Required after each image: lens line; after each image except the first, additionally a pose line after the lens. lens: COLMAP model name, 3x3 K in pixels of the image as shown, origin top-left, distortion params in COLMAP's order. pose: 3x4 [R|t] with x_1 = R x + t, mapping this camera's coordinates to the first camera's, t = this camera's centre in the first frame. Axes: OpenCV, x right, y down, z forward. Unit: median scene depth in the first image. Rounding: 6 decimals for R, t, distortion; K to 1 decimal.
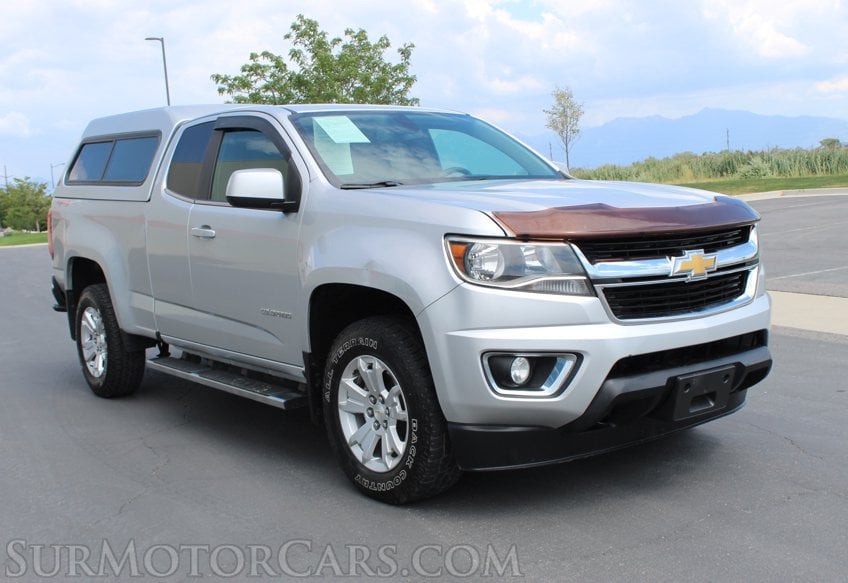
lens RADIAL K [[1019.7, 0, 424.0], [0, 1019.7, 291.5], [0, 0, 1]] dist [-0.083156, 0.038501]
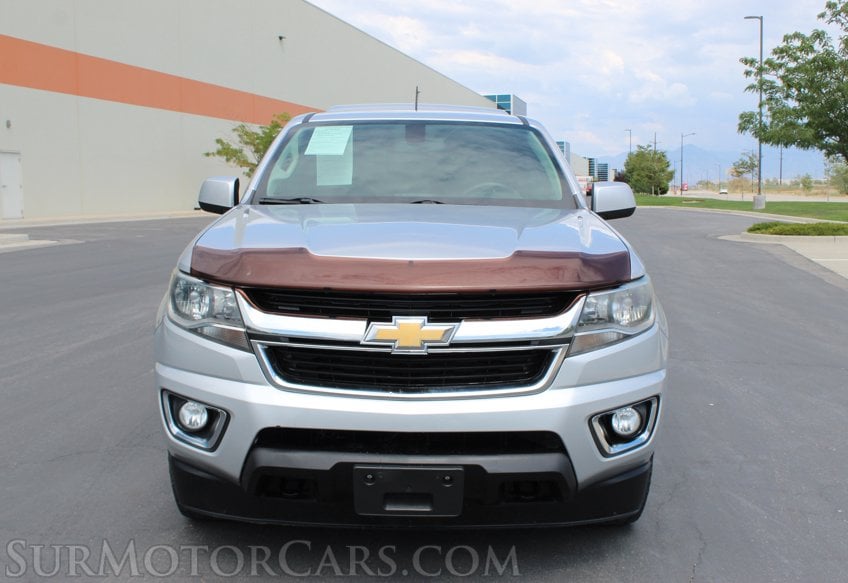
lens RADIAL K [[920.8, 0, 426.0], [0, 920.8, 310.2], [0, 0, 1]] dist [-0.009046, 0.029201]
pose [[0.785429, 0.147424, -0.601138, 0.623759], [-0.109398, 0.988995, 0.099606, -0.104667], [0.609207, -0.012470, 0.792913, 0.370658]]
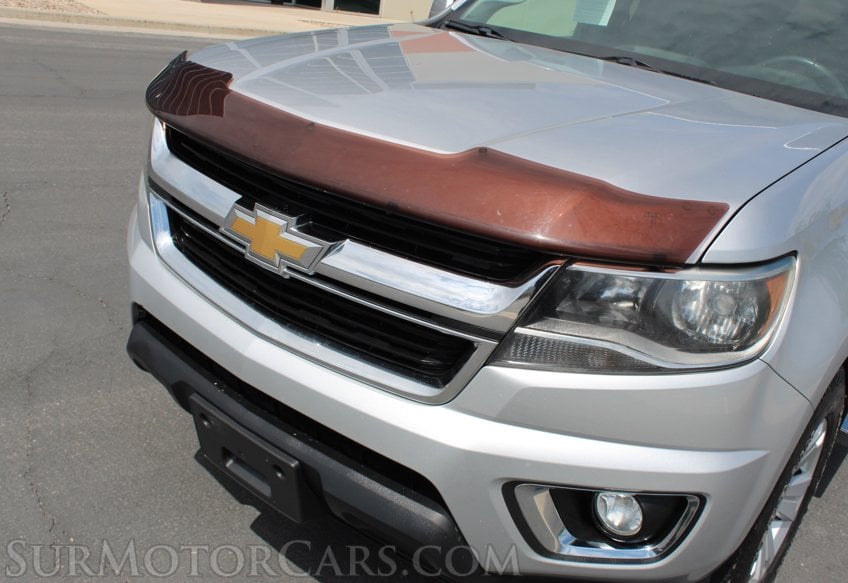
lens RADIAL K [[868.5, 0, 424.0], [0, 868.5, 291.5], [0, 0, 1]] dist [-0.148509, -0.006848]
pose [[0.192370, 0.429602, -0.882290, 0.584068], [-0.239759, 0.892411, 0.382254, -0.160883], [0.951583, 0.138003, 0.274674, 0.836185]]
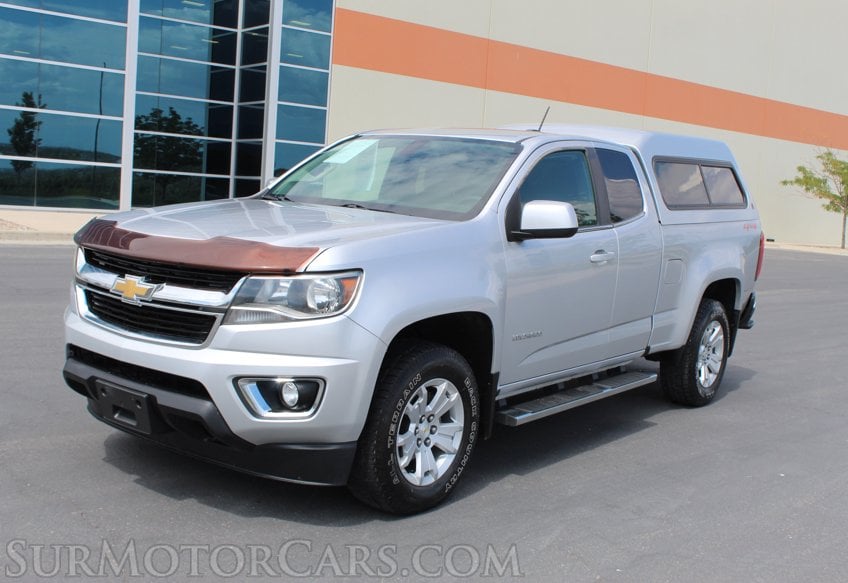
lens RADIAL K [[1019.7, 0, 424.0], [0, 1019.7, 291.5], [0, 0, 1]] dist [-0.083156, 0.038501]
pose [[0.231323, 0.177648, -0.956520, 1.197226], [-0.175420, 0.974689, 0.138599, -0.199057], [0.956931, 0.135731, 0.256631, 0.890439]]
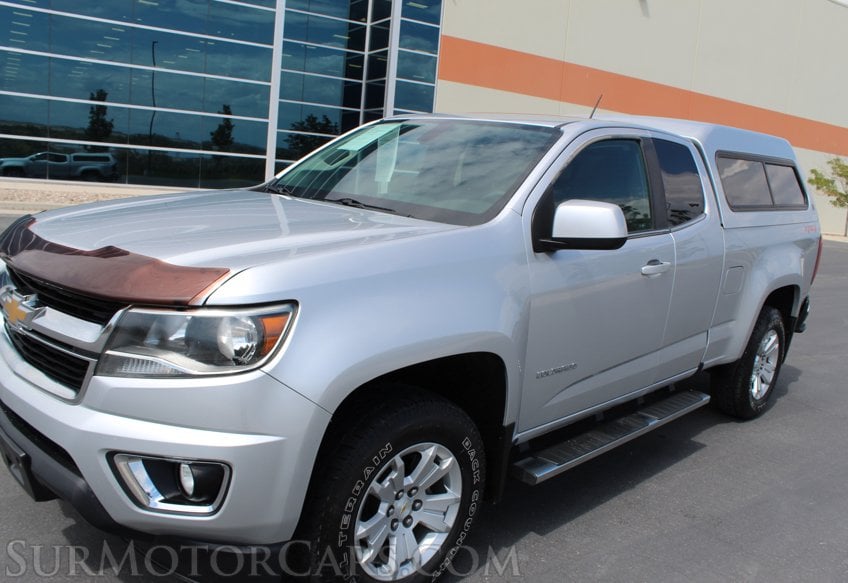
lens RADIAL K [[733.6, 0, 424.0], [0, 733.6, 291.5], [0, 0, 1]] dist [-0.150966, 0.119275]
pose [[0.103211, 0.234235, -0.966686, 0.743520], [-0.185417, 0.959372, 0.212666, -0.196368], [0.977225, 0.157291, 0.142449, 1.080307]]
